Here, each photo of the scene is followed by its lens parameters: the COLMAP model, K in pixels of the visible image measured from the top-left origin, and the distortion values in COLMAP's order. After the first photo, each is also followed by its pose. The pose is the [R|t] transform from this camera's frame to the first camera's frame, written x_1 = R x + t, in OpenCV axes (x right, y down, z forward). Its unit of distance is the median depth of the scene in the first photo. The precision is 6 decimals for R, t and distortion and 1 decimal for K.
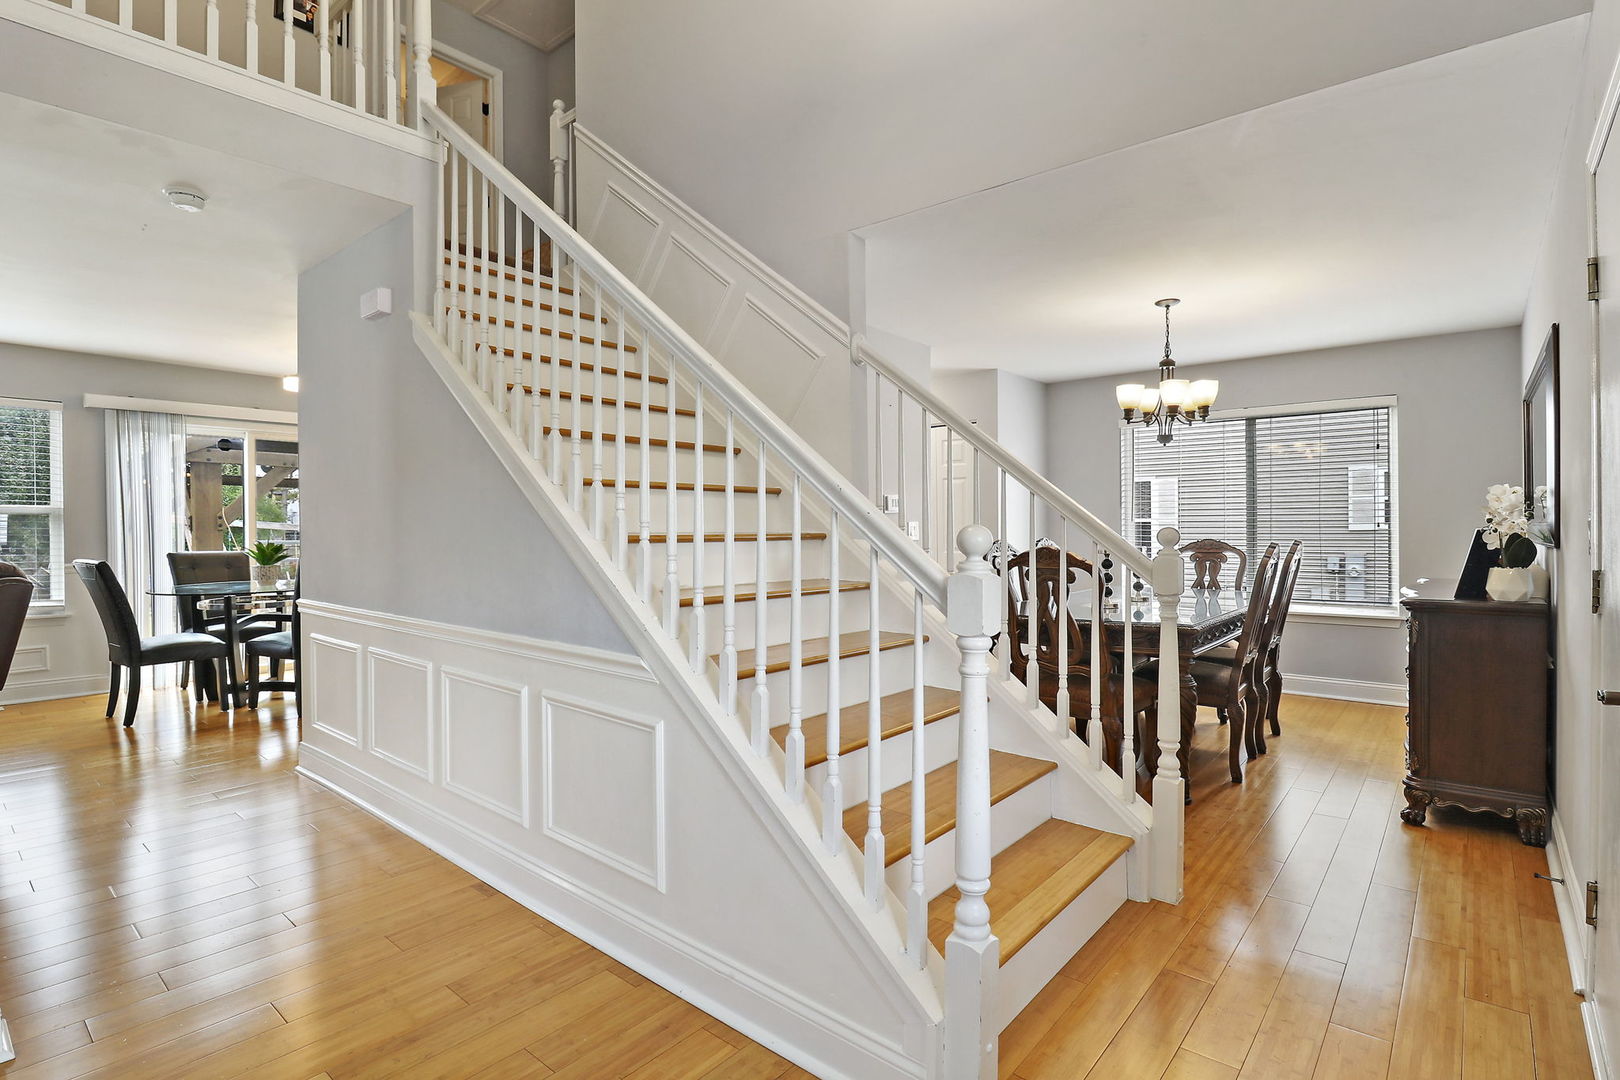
lens RADIAL K [[770.2, 0, 817.3], [0, 770.2, 531.0], [0, 0, 1]] dist [-0.000604, -0.000590]
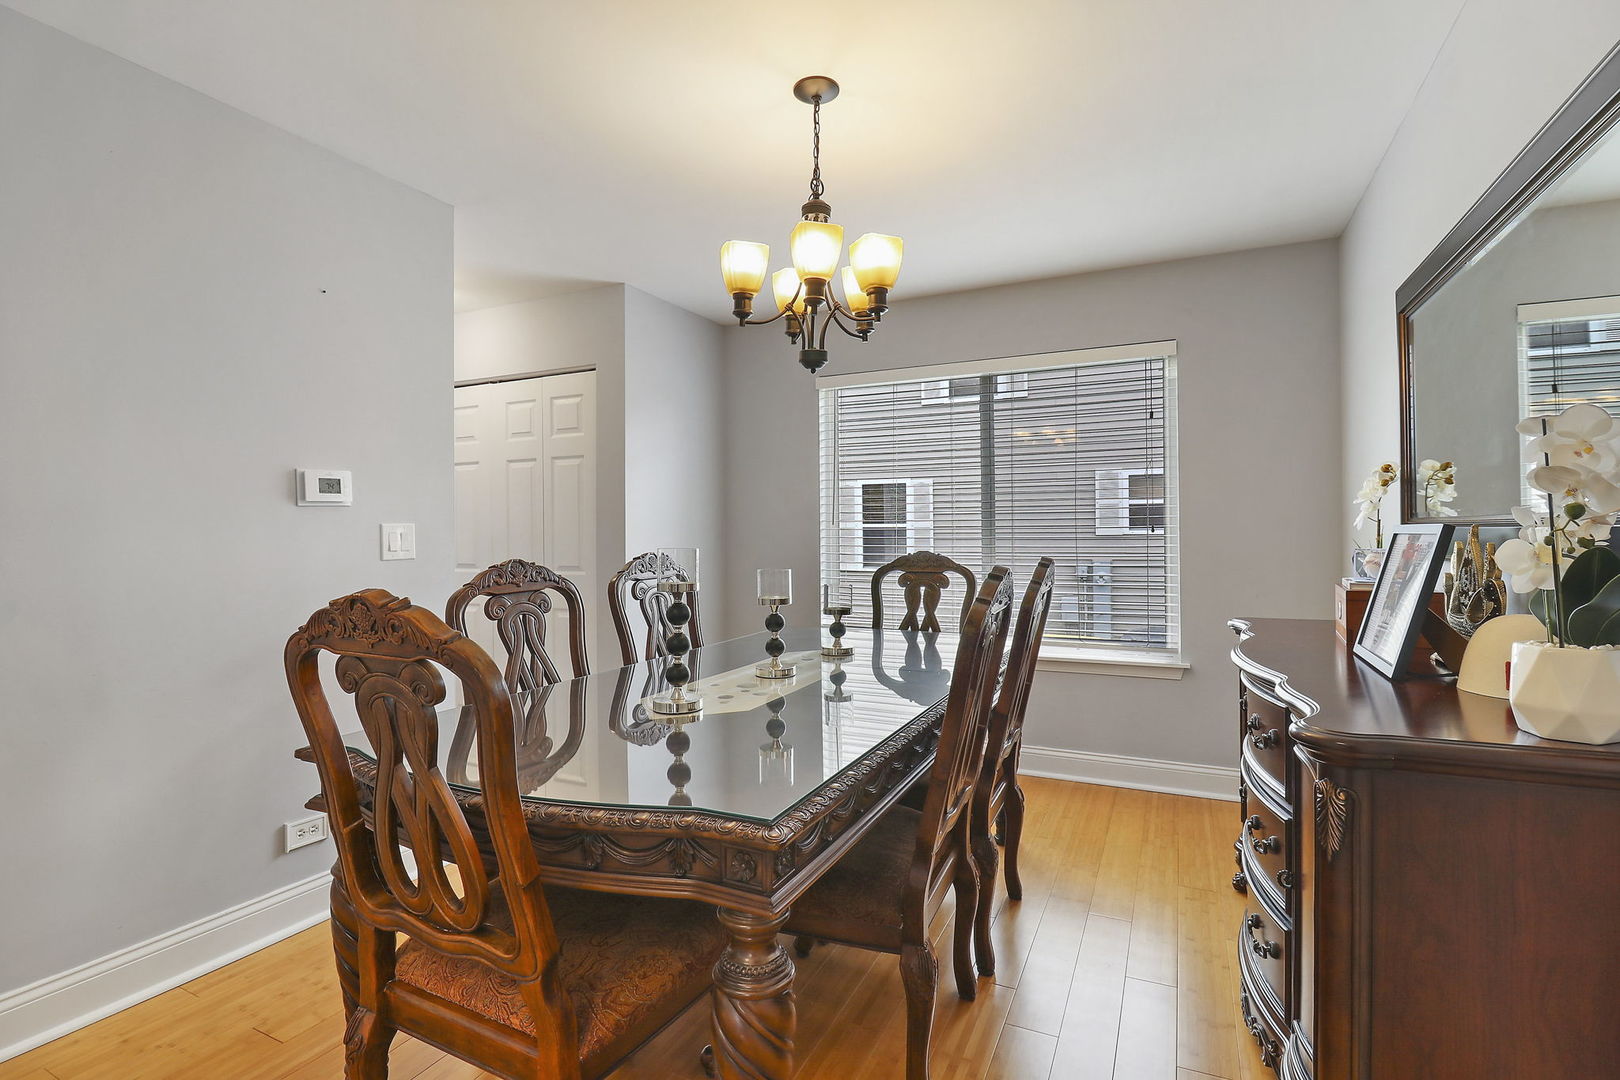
lens RADIAL K [[770.2, 0, 803.0], [0, 770.2, 539.2], [0, 0, 1]] dist [-0.000604, -0.000590]
pose [[0.969444, -0.004374, 0.245272, 0.259206], [0.003841, 0.999989, 0.002652, -0.001849], [-0.245281, -0.001629, 0.969451, 0.412847]]
